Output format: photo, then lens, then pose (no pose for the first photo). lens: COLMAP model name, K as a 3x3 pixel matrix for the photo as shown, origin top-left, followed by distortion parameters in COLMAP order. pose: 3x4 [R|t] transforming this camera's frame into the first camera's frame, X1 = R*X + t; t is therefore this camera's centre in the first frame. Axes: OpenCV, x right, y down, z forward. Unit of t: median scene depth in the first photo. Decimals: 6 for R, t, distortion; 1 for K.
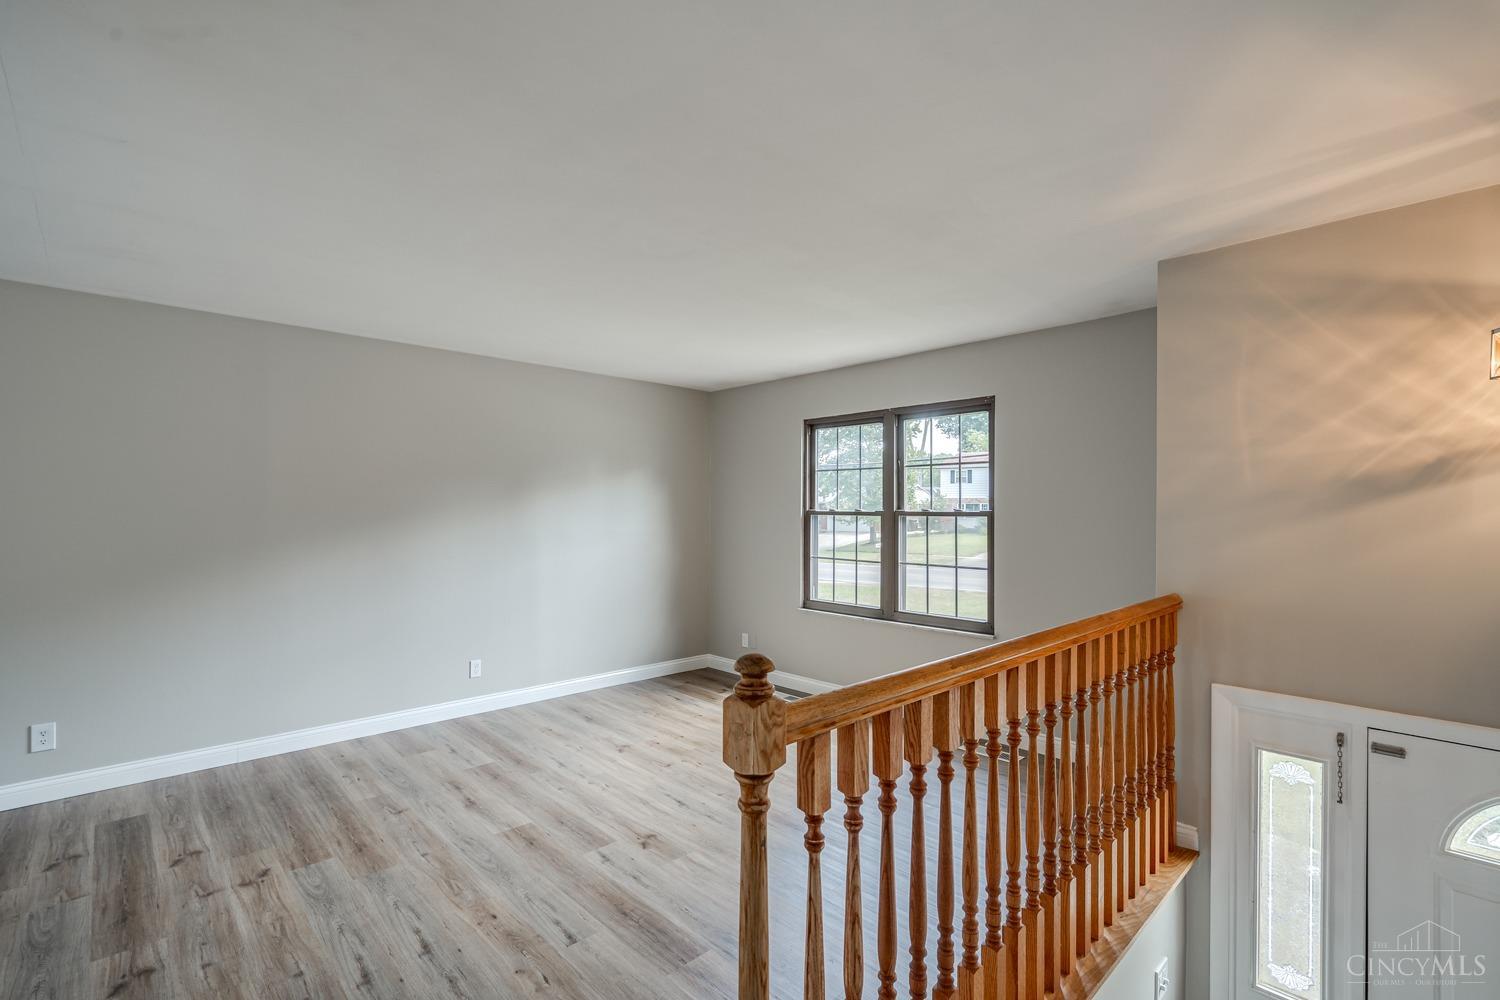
lens RADIAL K [[675.9, 0, 753.1], [0, 675.9, 507.7], [0, 0, 1]] dist [0.001203, 0.000476]
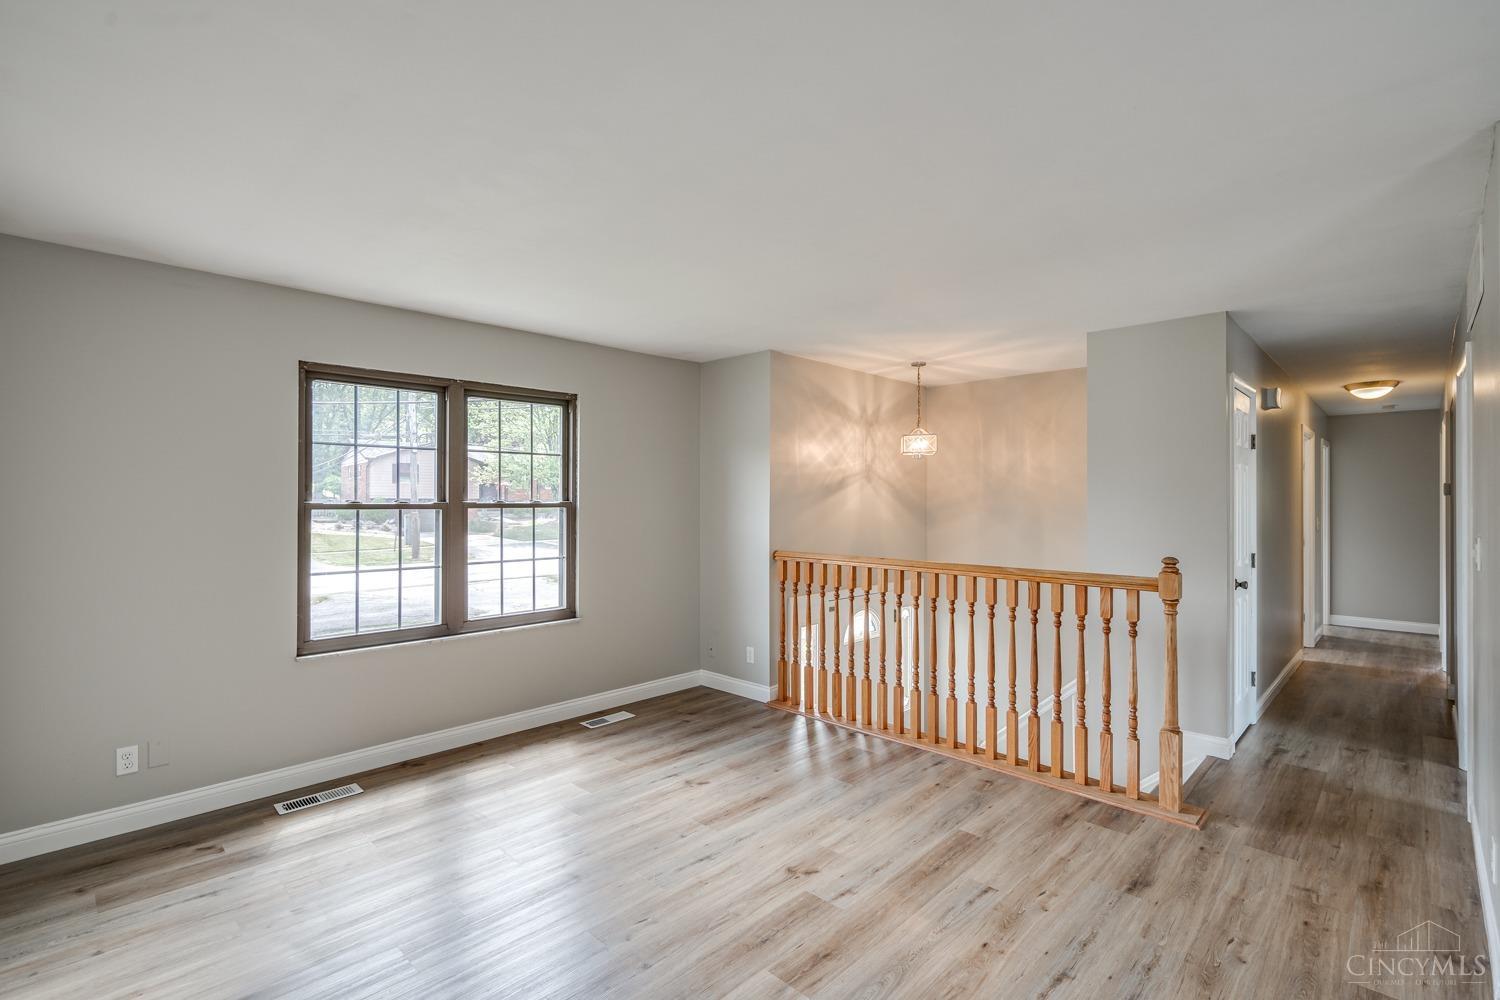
lens RADIAL K [[678.9, 0, 742.5], [0, 678.9, 498.1], [0, 0, 1]] dist [-0.003007, -0.000779]
pose [[-0.021941, -0.000989, 0.999759, -0.706373], [-0.001861, 0.999998, 0.000948, -0.002546], [-0.999758, -0.001839, -0.021943, 0.735837]]
